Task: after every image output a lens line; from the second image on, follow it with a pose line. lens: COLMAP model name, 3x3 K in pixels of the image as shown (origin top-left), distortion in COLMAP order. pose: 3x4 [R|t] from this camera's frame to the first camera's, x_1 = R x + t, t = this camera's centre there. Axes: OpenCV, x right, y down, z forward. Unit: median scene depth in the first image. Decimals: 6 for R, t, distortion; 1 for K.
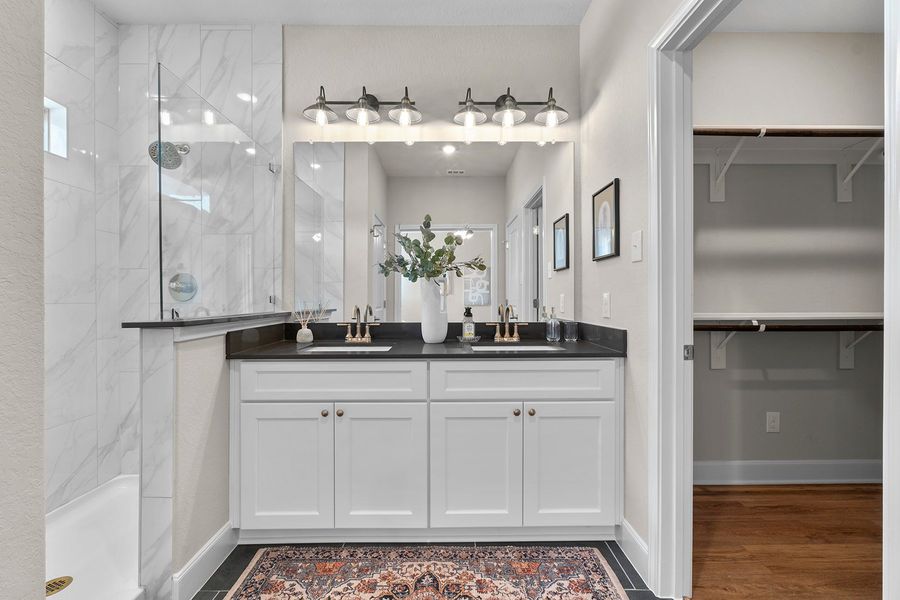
lens RADIAL K [[379.3, 0, 449.9], [0, 379.3, 299.1], [0, 0, 1]] dist [-0.004402, 0.000186]
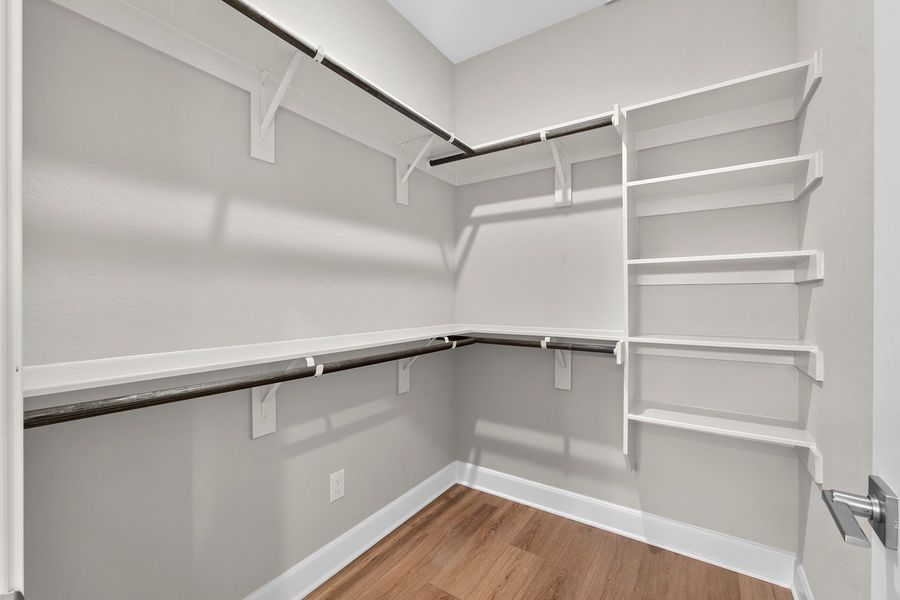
lens RADIAL K [[379.3, 0, 447.4], [0, 379.3, 300.9], [0, 0, 1]] dist [-0.004402, 0.000186]
pose [[0.564003, 0.000206, 0.825773, 0.373132], [0.002355, 0.999996, -0.001858, -0.028583], [-0.825769, 0.002992, 0.564000, 0.413511]]
